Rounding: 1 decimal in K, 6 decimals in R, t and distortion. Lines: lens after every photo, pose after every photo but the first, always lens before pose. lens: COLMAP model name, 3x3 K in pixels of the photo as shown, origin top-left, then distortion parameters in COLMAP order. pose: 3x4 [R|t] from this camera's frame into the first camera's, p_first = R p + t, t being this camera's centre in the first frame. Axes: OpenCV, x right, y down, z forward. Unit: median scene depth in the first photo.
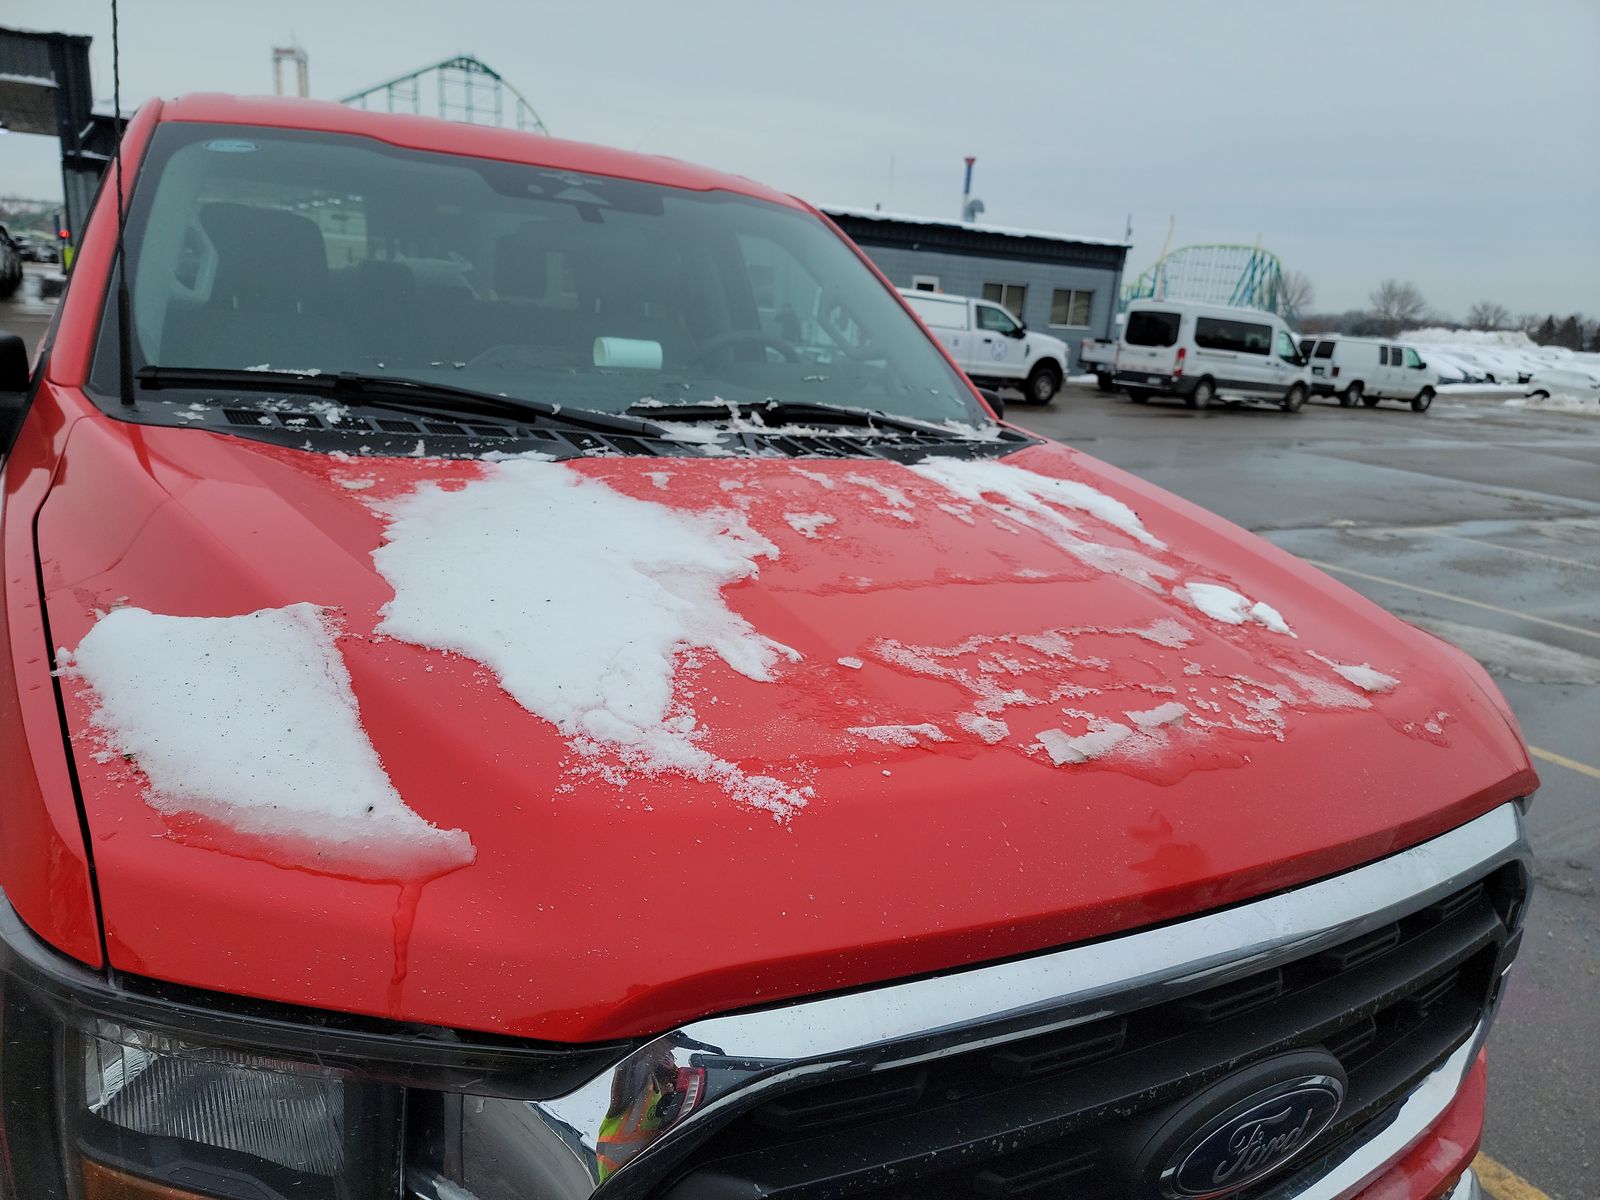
lens RADIAL K [[1118.9, 0, 801.4], [0, 1118.9, 587.2], [0, 0, 1]] dist [0.064124, -0.063268]
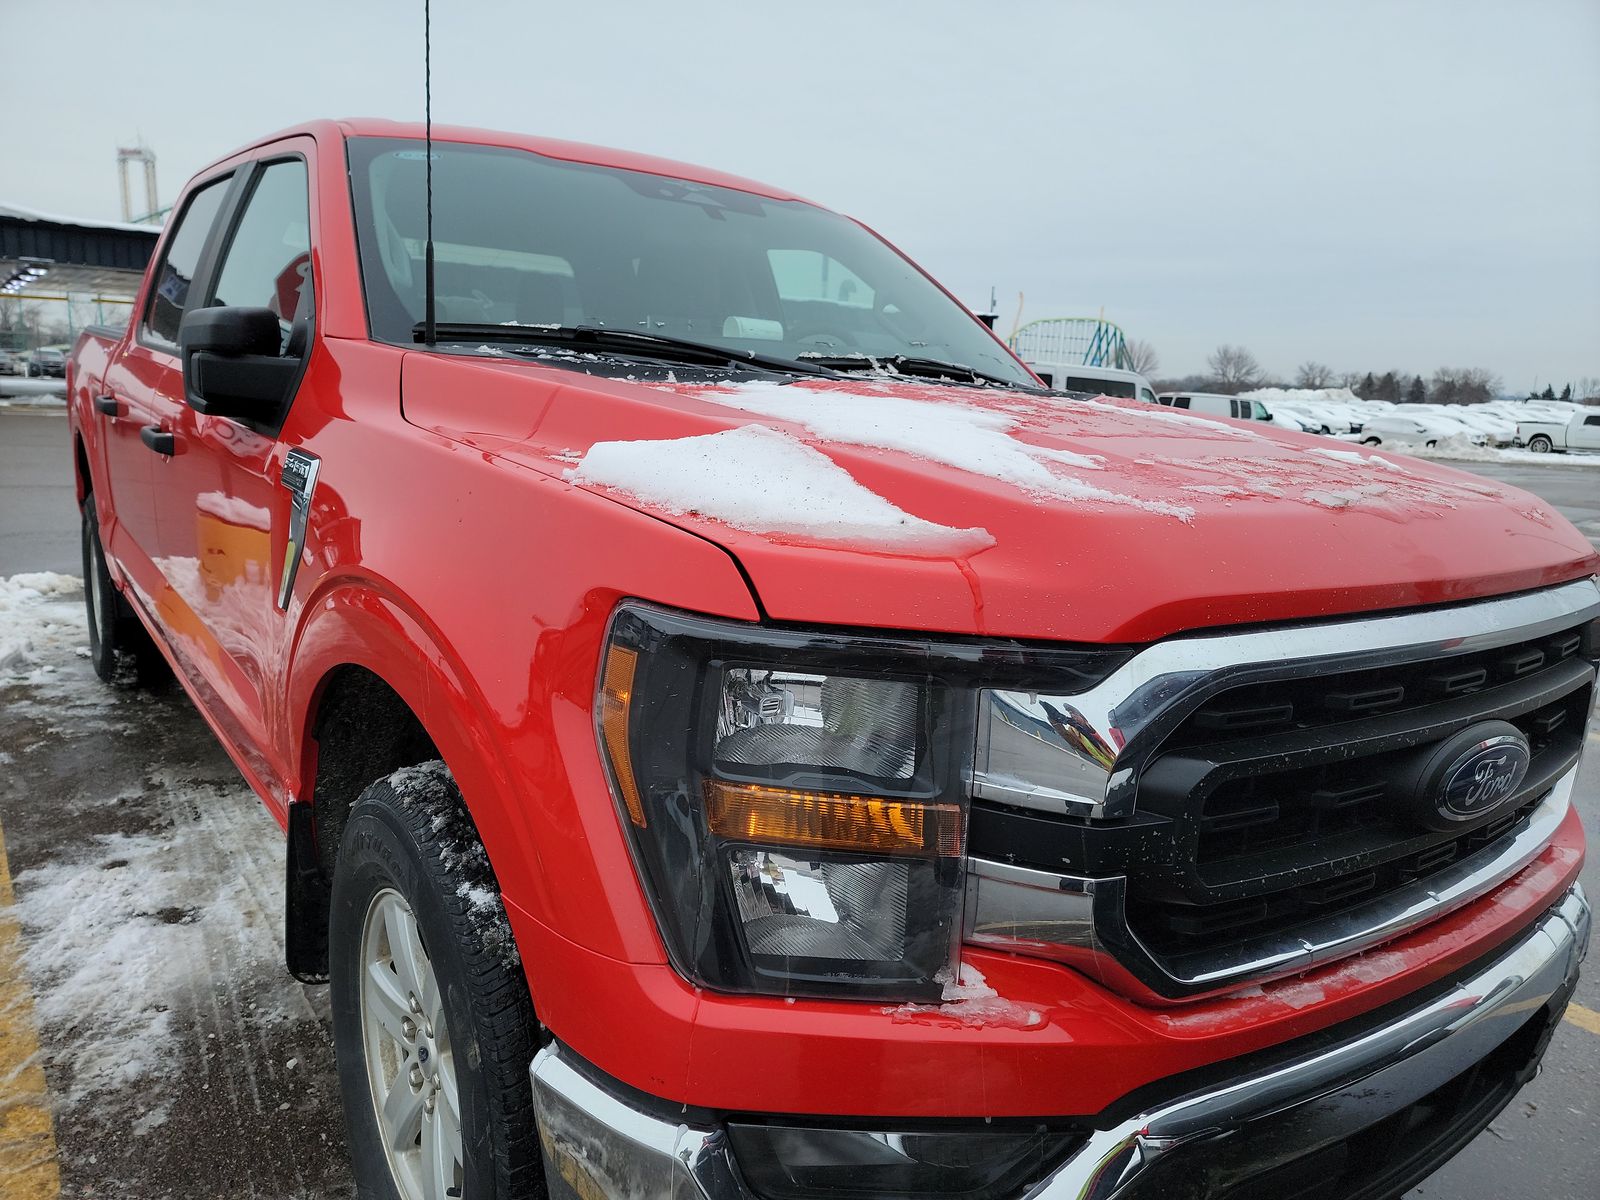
lens RADIAL K [[1118.9, 0, 801.4], [0, 1118.9, 587.2], [0, 0, 1]] dist [0.064124, -0.063268]
pose [[0.993160, -0.057472, 0.101633, -0.266344], [0.064205, 0.995865, -0.064271, 0.145925], [-0.097519, 0.070356, 0.992744, -0.141019]]
